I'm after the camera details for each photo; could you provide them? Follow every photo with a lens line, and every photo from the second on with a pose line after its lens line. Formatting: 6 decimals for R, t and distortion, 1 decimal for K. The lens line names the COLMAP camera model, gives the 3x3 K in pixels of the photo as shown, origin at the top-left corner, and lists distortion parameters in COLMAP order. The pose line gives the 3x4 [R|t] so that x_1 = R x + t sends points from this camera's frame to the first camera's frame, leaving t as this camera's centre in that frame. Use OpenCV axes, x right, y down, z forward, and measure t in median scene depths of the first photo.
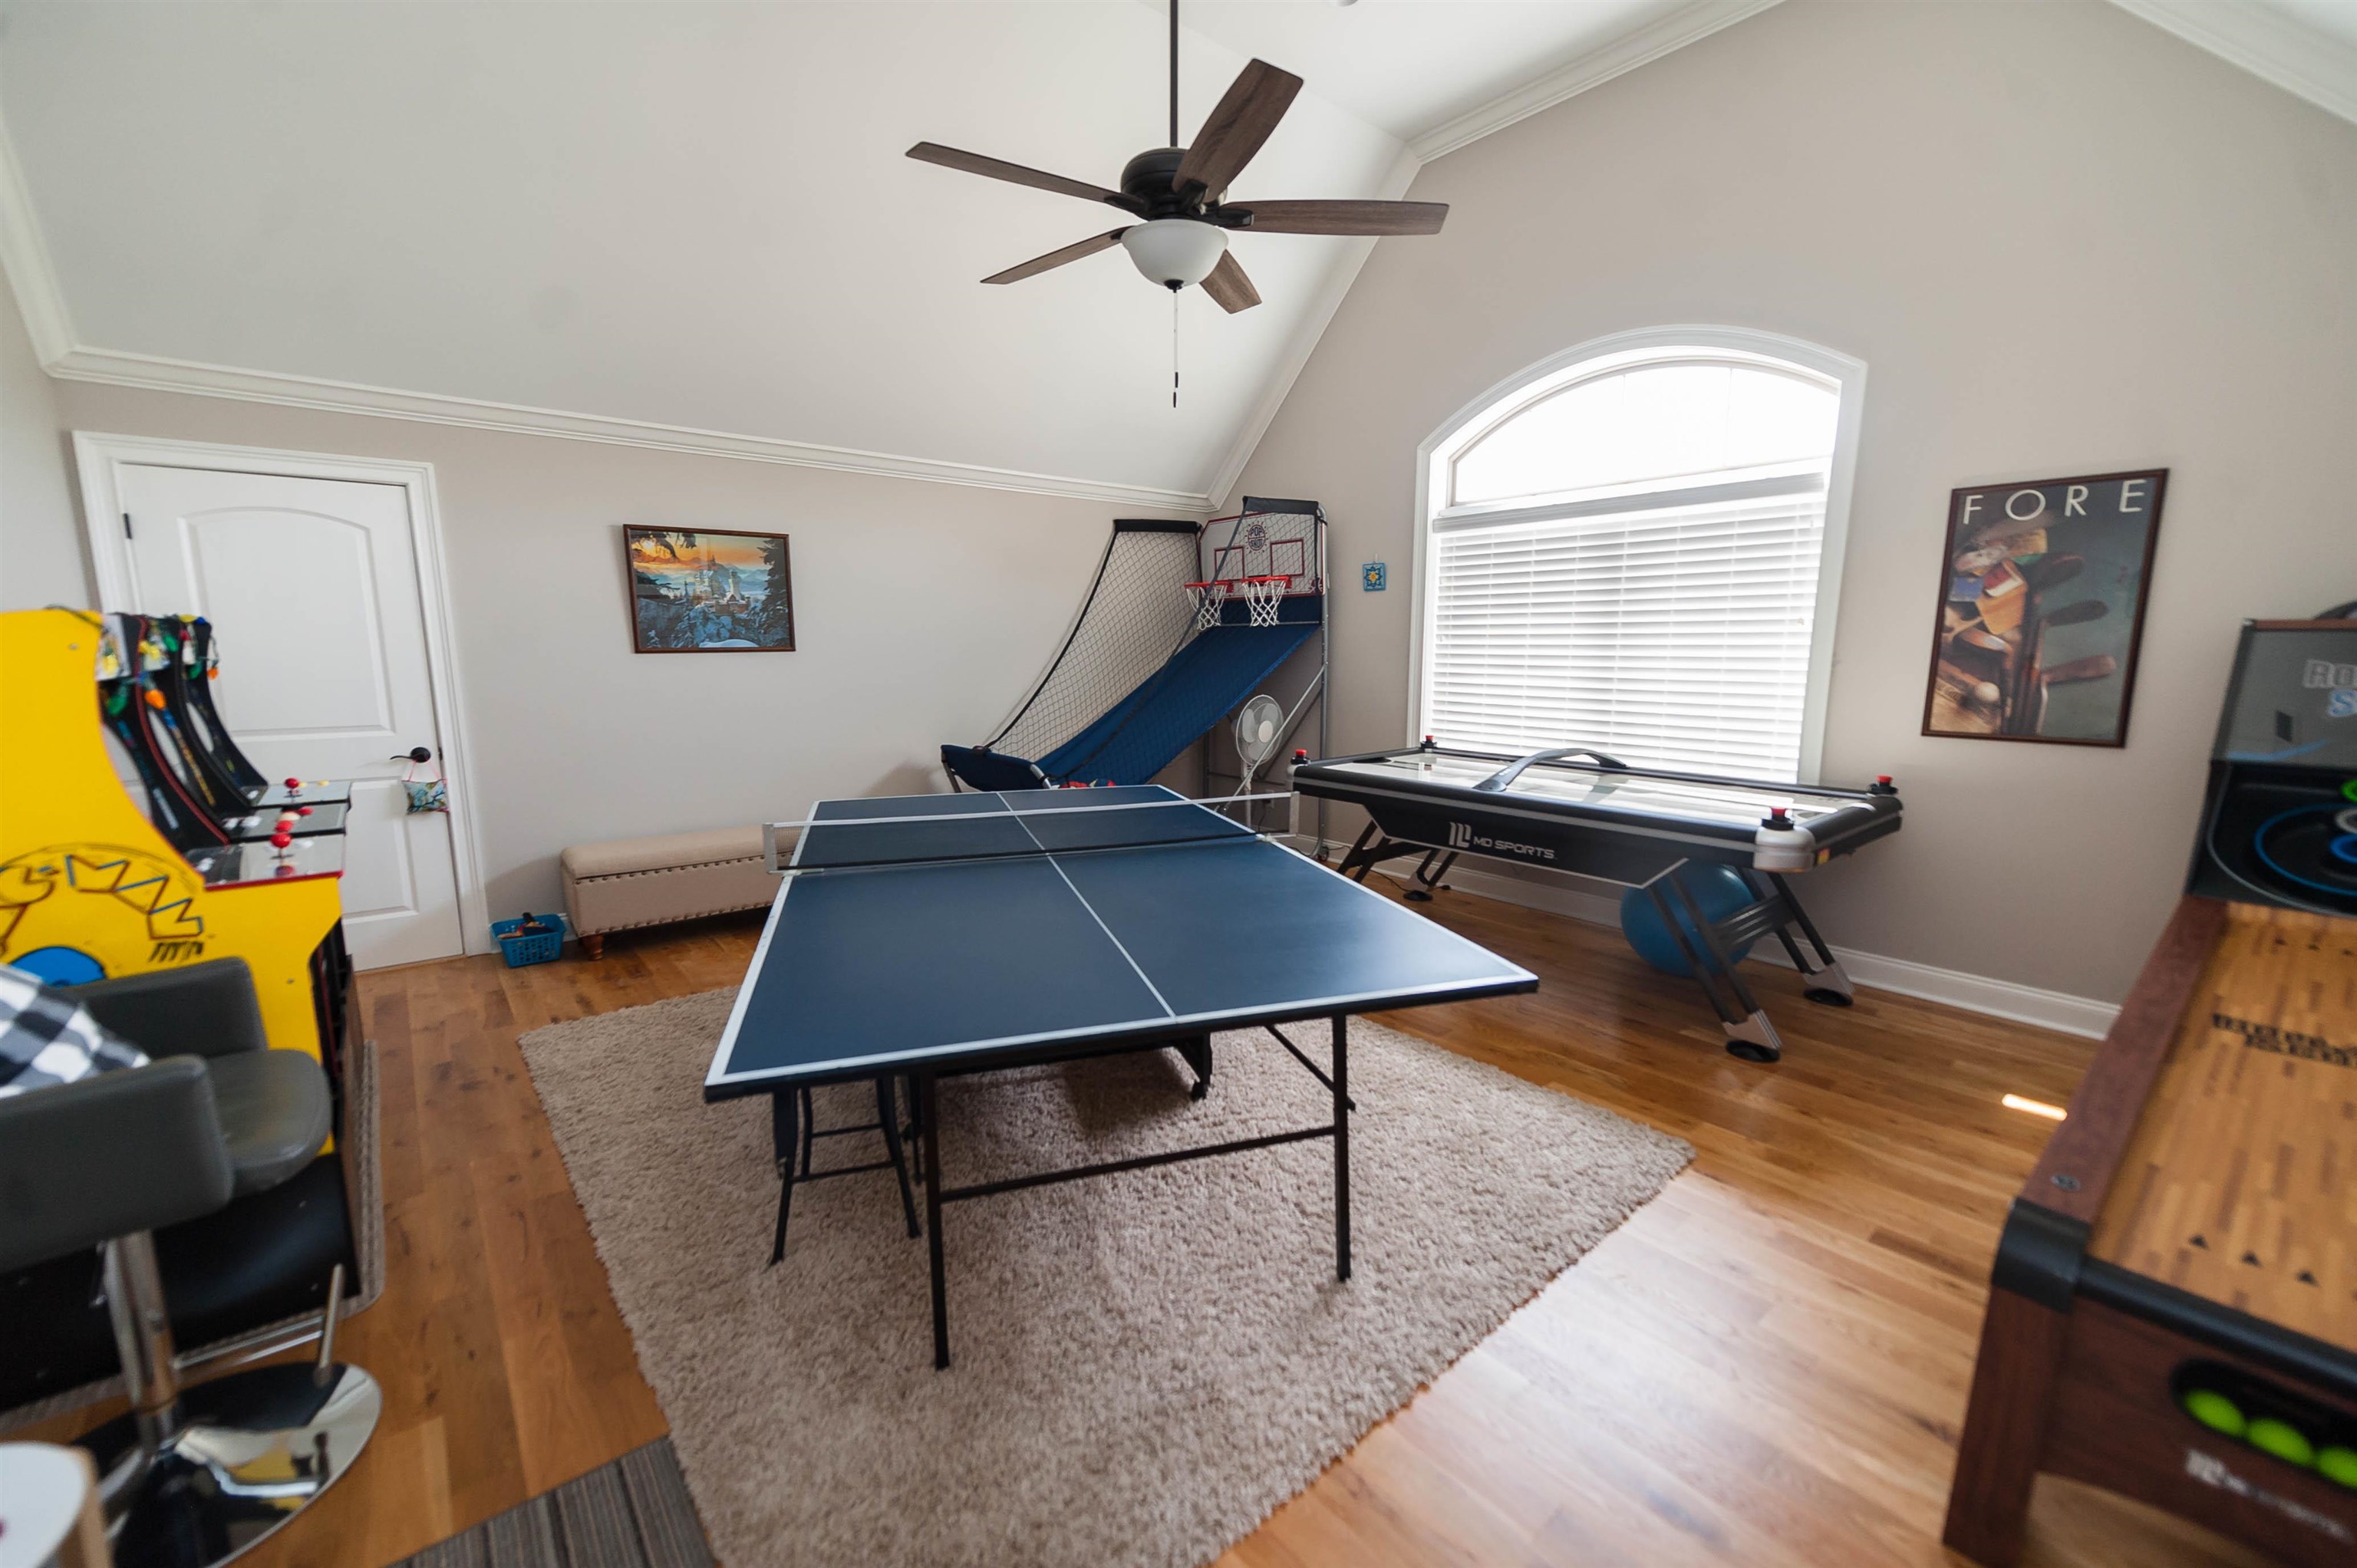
lens RADIAL K [[949.5, 0, 1189.7], [0, 949.5, 796.4], [0, 0, 1]] dist [0.000860, -0.000135]
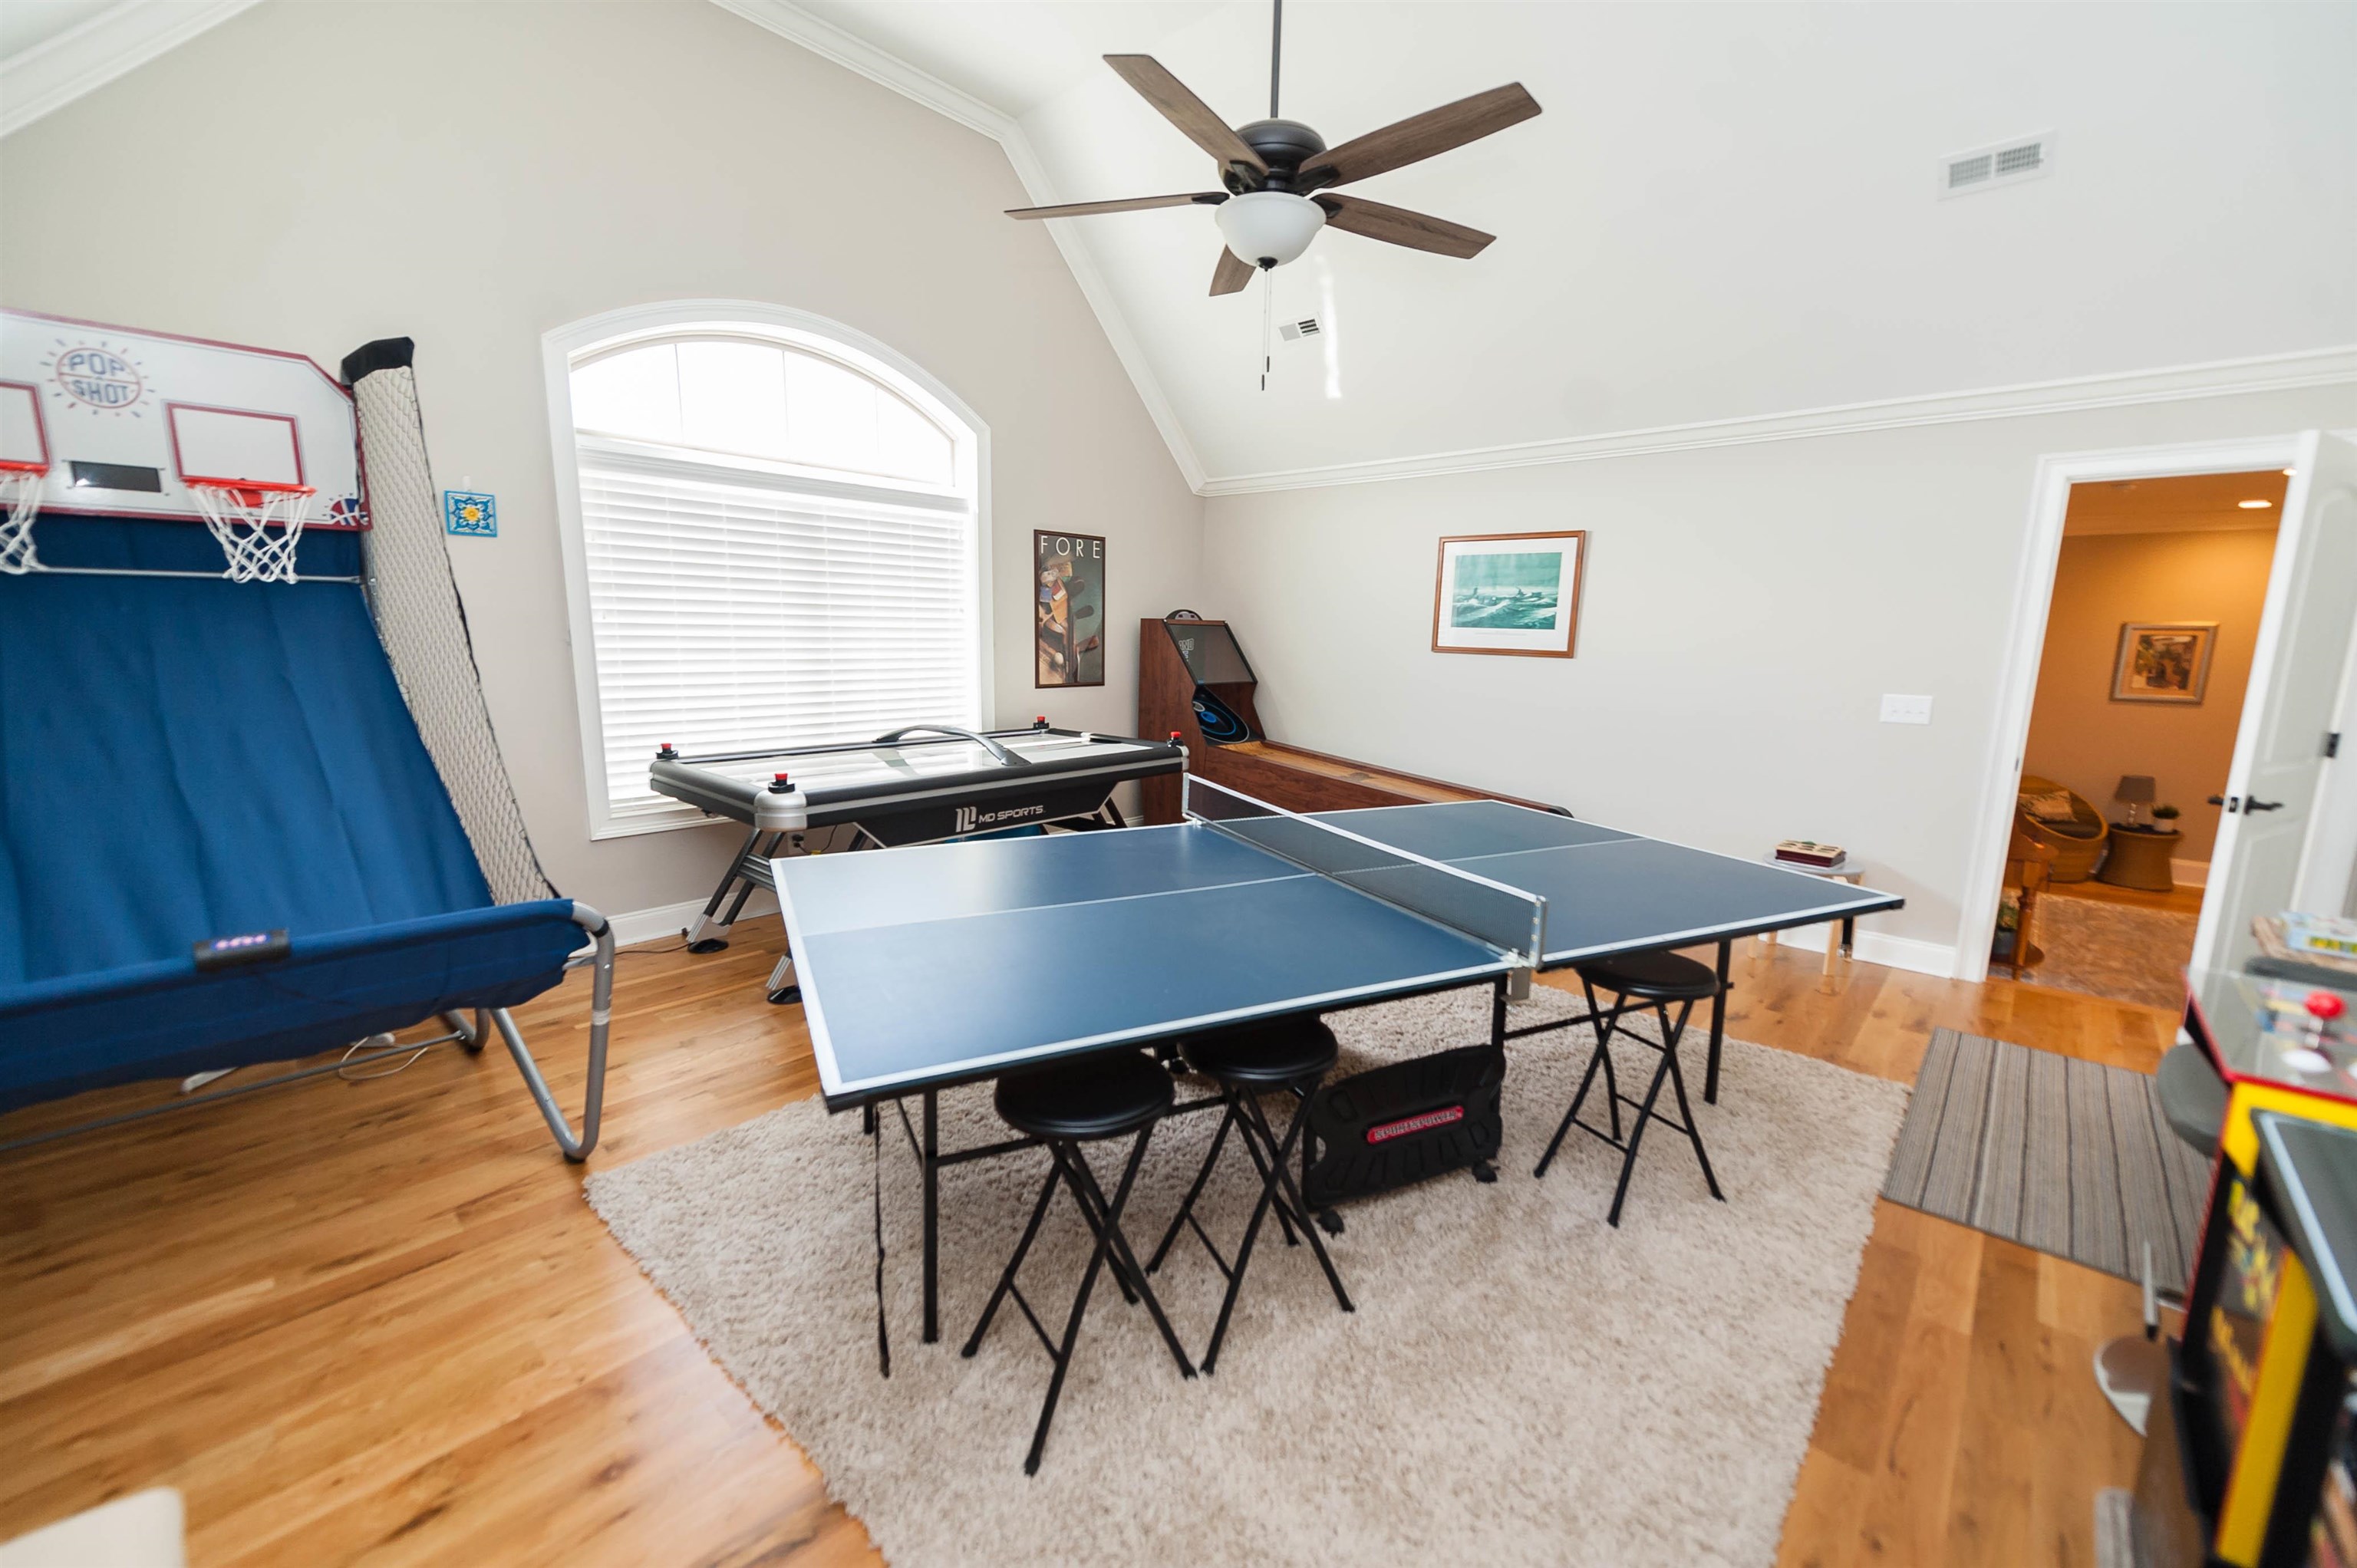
lens RADIAL K [[949.5, 0, 1191.4], [0, 949.5, 782.3], [0, 0, 1]] dist [0.000860, -0.000135]
pose [[-0.139133, -0.157250, 0.977709, -0.799815], [0.143861, 0.973628, 0.177066, -0.155068], [-0.979768, 0.165290, -0.112842, 0.972320]]
